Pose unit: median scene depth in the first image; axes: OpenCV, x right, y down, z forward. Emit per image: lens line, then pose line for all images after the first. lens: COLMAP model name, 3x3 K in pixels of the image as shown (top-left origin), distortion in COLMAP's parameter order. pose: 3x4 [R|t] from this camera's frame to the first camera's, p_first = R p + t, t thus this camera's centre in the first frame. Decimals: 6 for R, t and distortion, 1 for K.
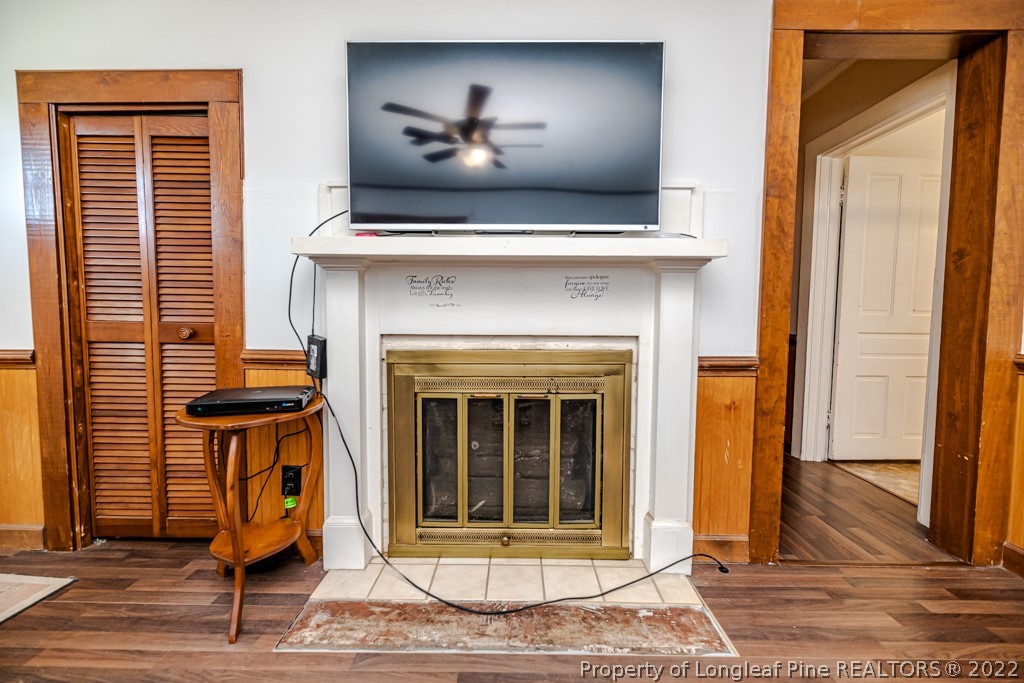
lens RADIAL K [[418.1, 0, 514.2], [0, 418.1, 337.7], [0, 0, 1]] dist [-0.002020, -0.000009]
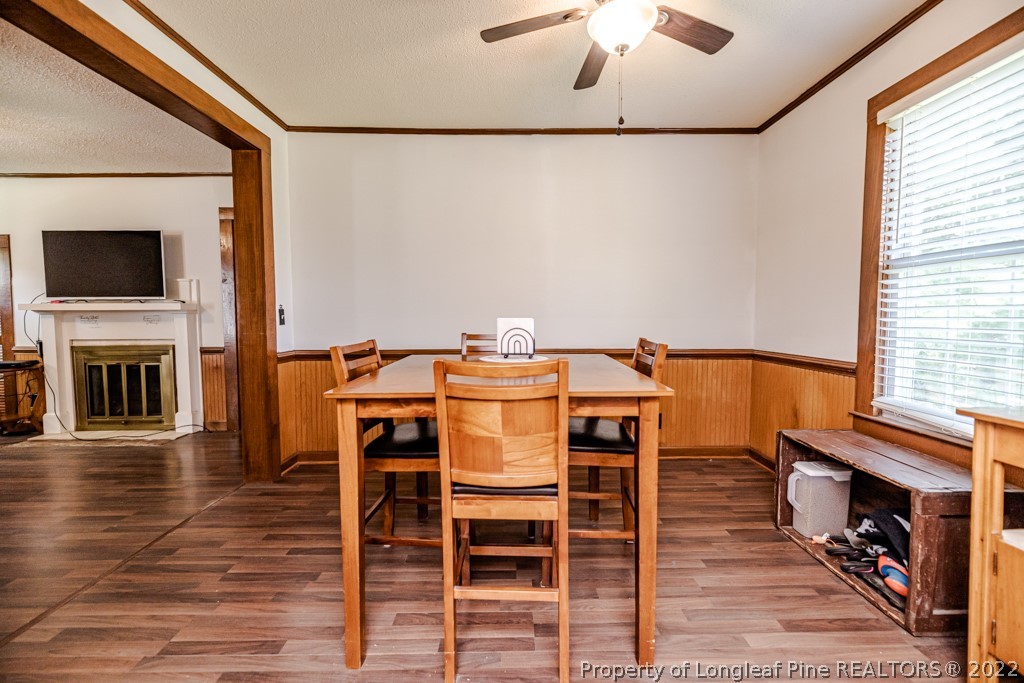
lens RADIAL K [[418.1, 0, 511.7], [0, 418.1, 337.2], [0, 0, 1]] dist [-0.002020, -0.000009]
pose [[0.999626, -0.011540, 0.024781, 2.222919], [0.011756, 0.999894, -0.008605, 0.029014], [-0.024679, 0.008893, 0.999656, -1.524647]]
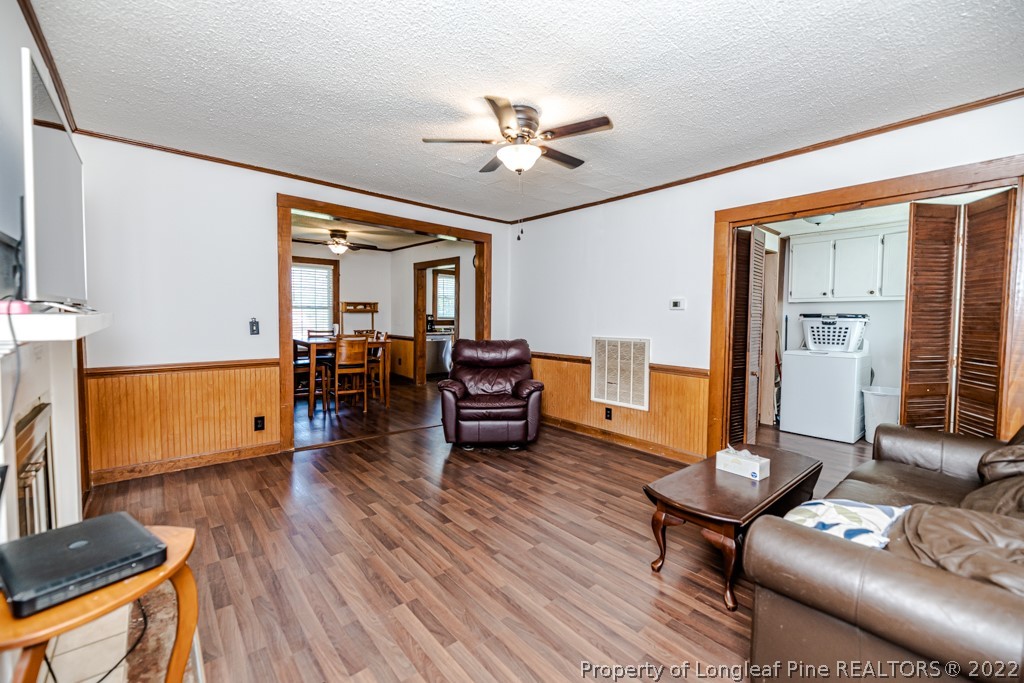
lens RADIAL K [[418.1, 0, 510.2], [0, 418.1, 336.8], [0, 0, 1]] dist [-0.002020, -0.000009]
pose [[-0.653312, -0.052684, 0.755254, -1.374390], [0.034699, 0.994444, 0.099384, -0.222260], [-0.756293, 0.091135, -0.647854, 0.763008]]
